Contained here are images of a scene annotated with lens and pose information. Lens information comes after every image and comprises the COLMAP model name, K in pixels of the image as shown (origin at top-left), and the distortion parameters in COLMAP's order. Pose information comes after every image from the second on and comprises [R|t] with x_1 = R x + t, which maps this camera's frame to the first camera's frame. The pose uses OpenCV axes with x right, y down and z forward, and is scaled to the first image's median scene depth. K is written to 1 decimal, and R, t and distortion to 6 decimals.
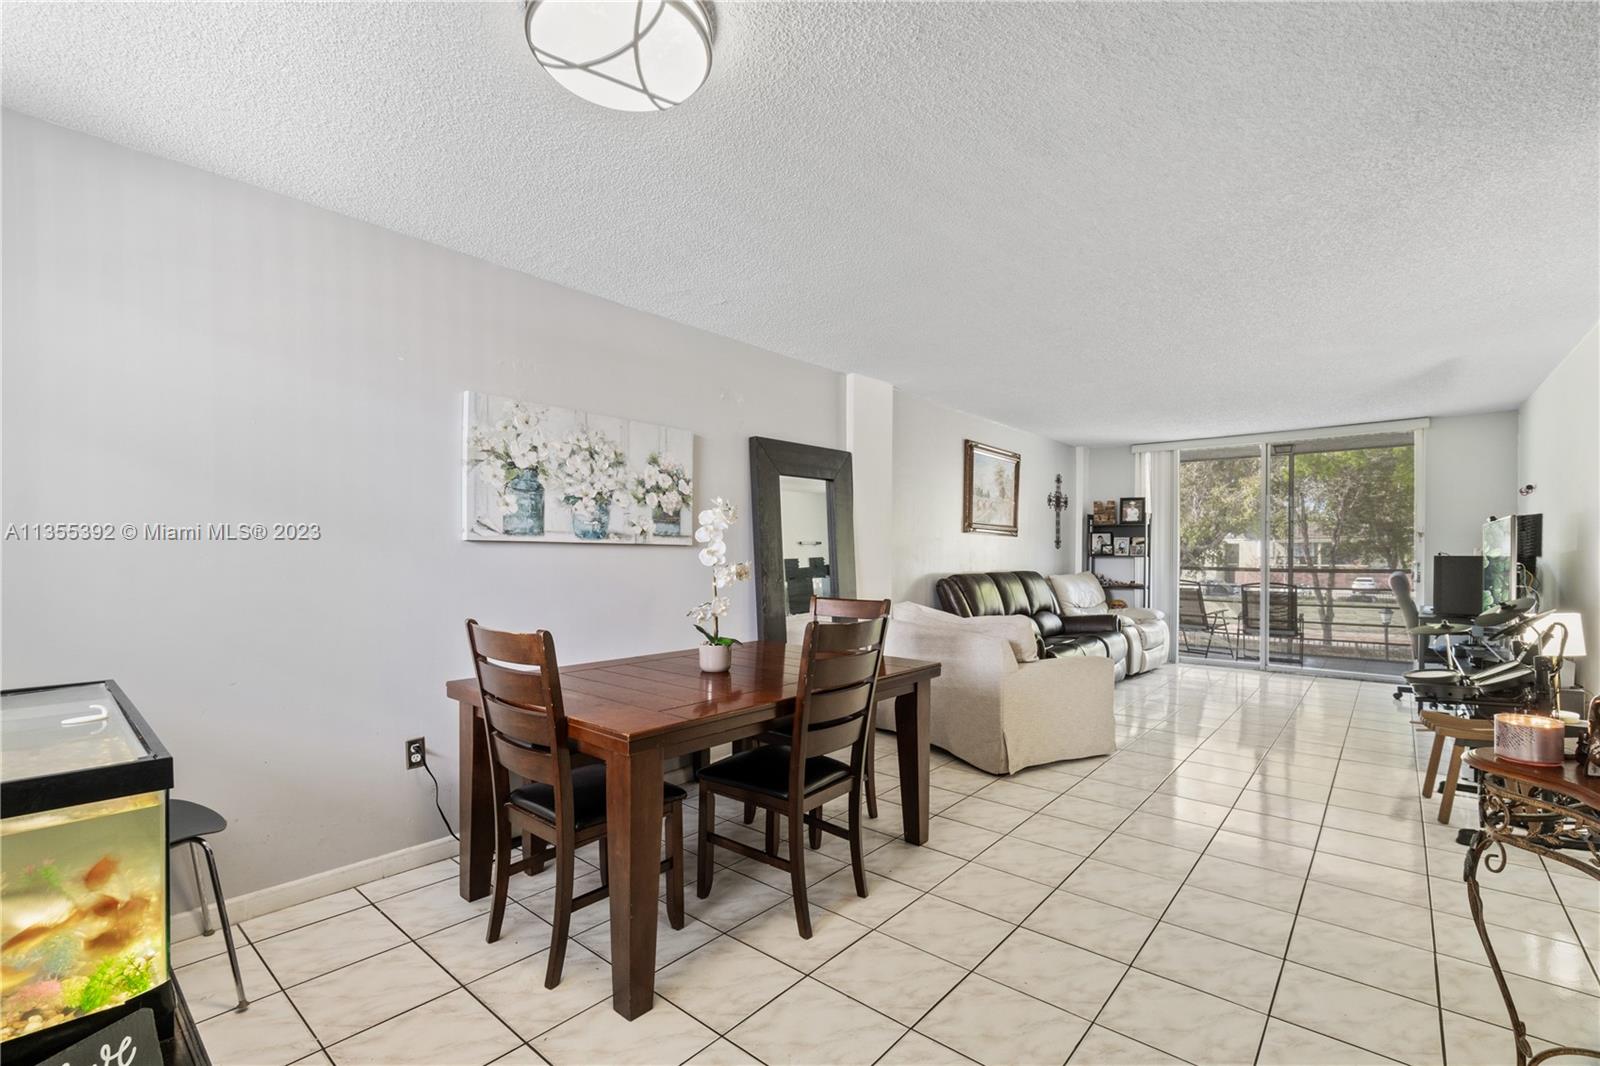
lens RADIAL K [[698.7, 0, 806.4], [0, 698.7, 561.0], [0, 0, 1]] dist [0.003463, -0.000448]
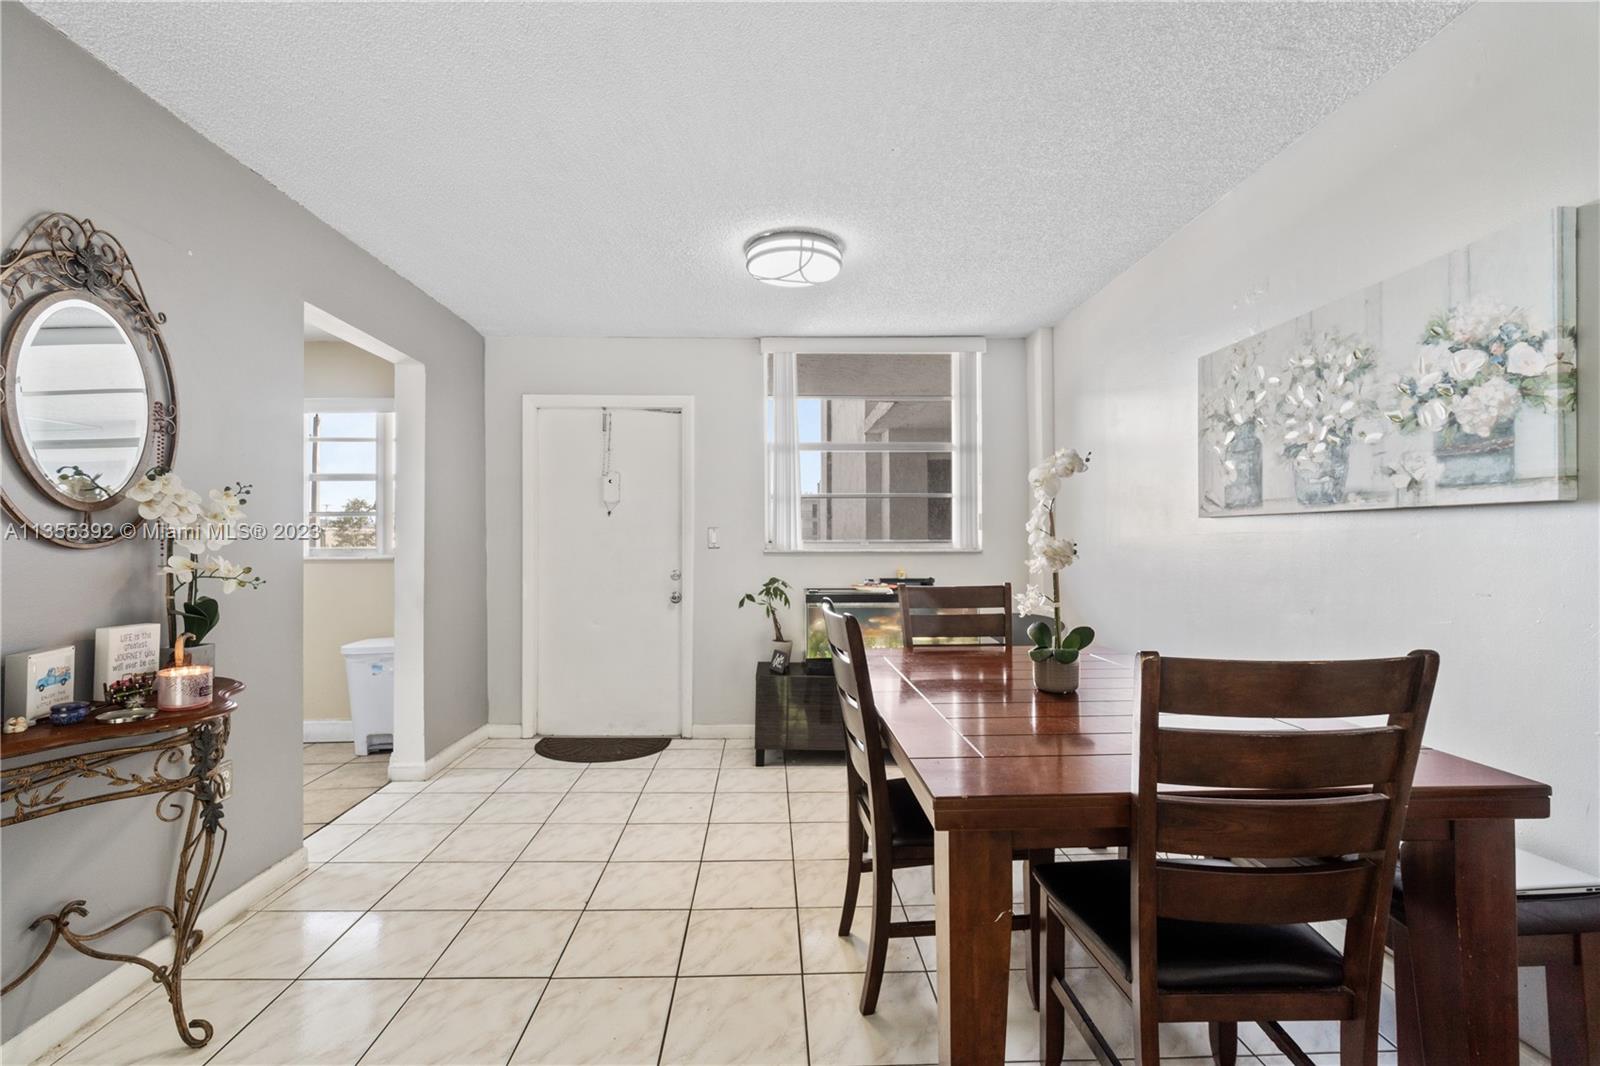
lens RADIAL K [[698.7, 0, 794.3], [0, 698.7, 537.5], [0, 0, 1]] dist [0.003463, -0.000448]
pose [[-0.743682, -0.005713, -0.668509, 0.473233], [-0.005596, 0.999982, -0.002321, 0.001643], [0.668510, 0.002015, -0.743700, 1.160934]]
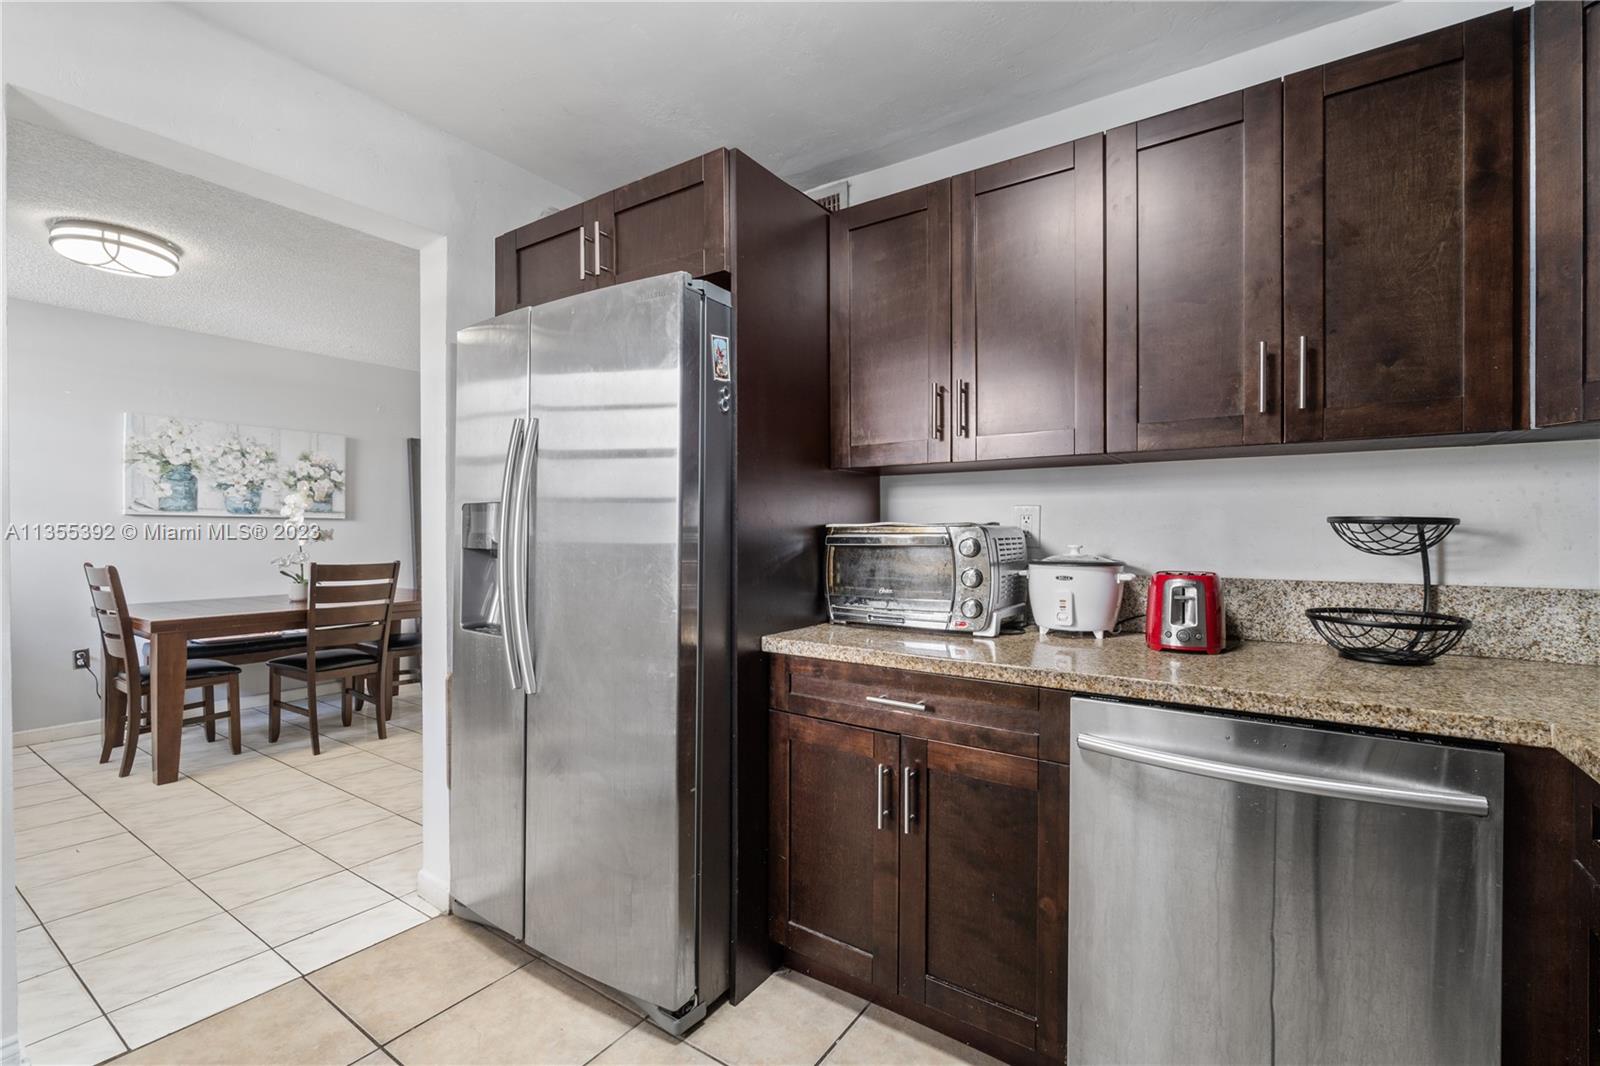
lens RADIAL K [[698.7, 0, 792.3], [0, 698.7, 532.9], [0, 0, 1]] dist [0.003463, -0.000448]
pose [[0.994274, -0.000583, 0.106860, 0.649005], [0.001207, 0.999983, -0.005773, 0.016525], [-0.106855, 0.005869, 0.994257, -0.527865]]
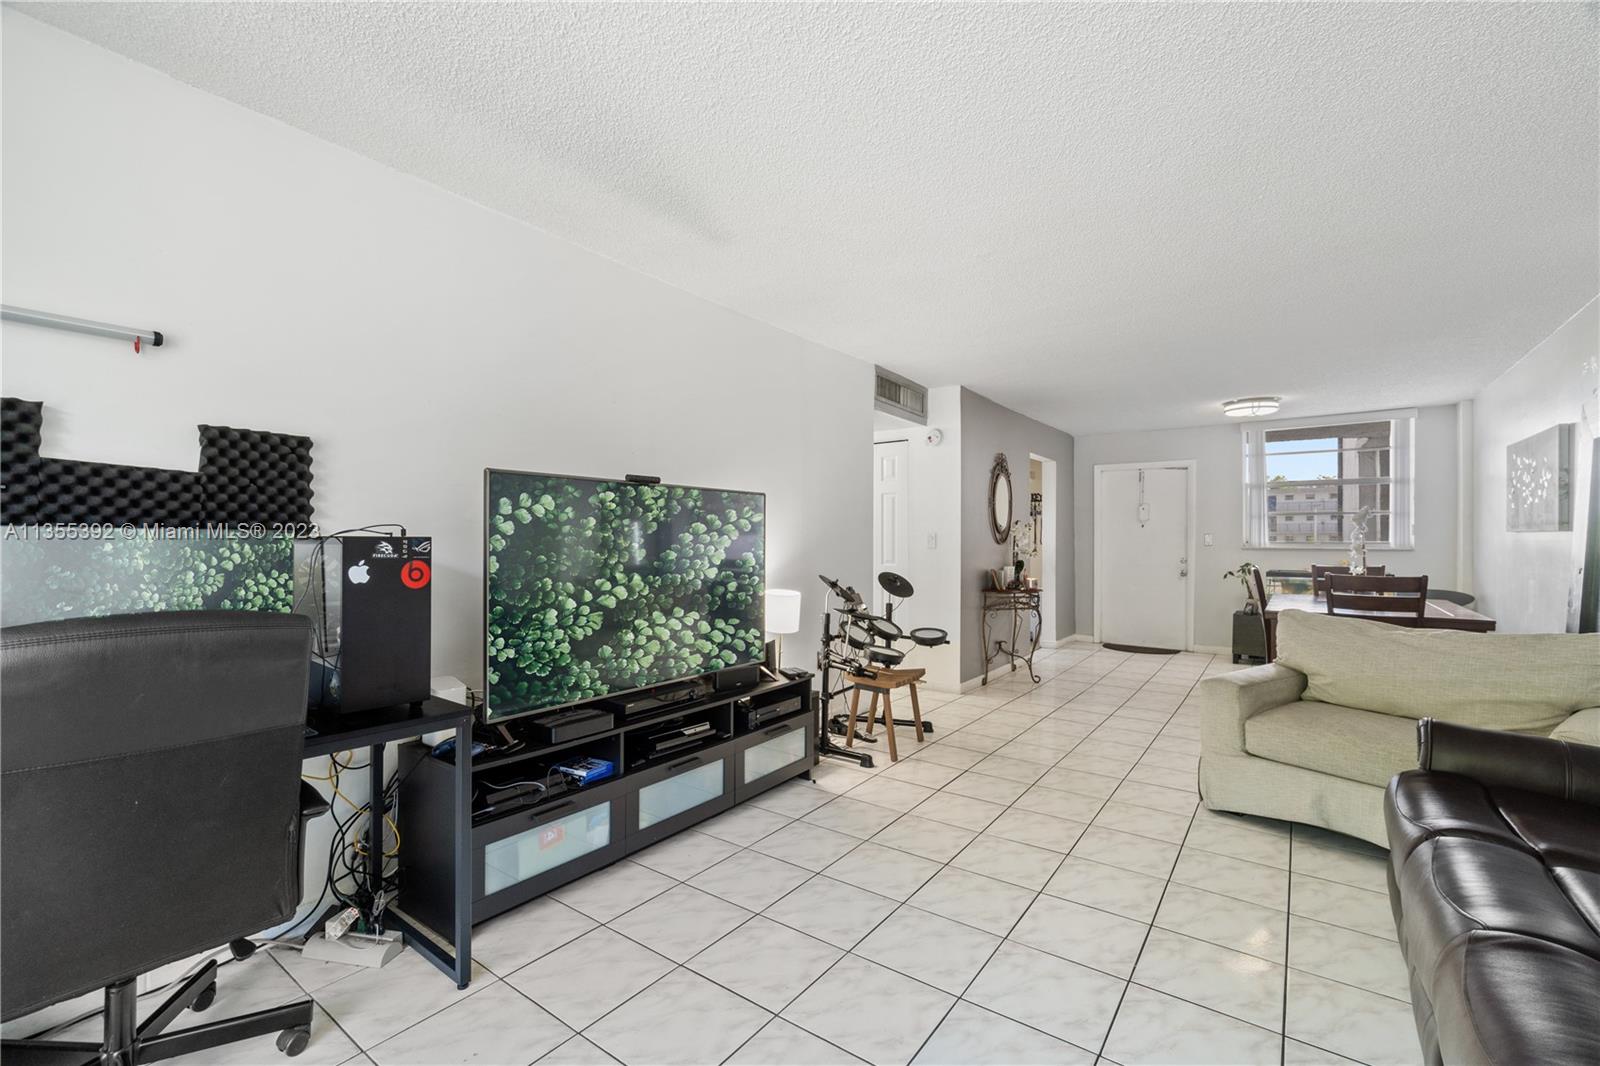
lens RADIAL K [[698.7, 0, 790.3], [0, 698.7, 538.2], [0, 0, 1]] dist [0.003463, -0.000448]
pose [[-0.997971, -0.005538, -0.063430, 1.279435], [-0.006099, 0.999944, 0.008644, -0.017358], [0.063378, 0.009013, -0.997949, 2.371796]]
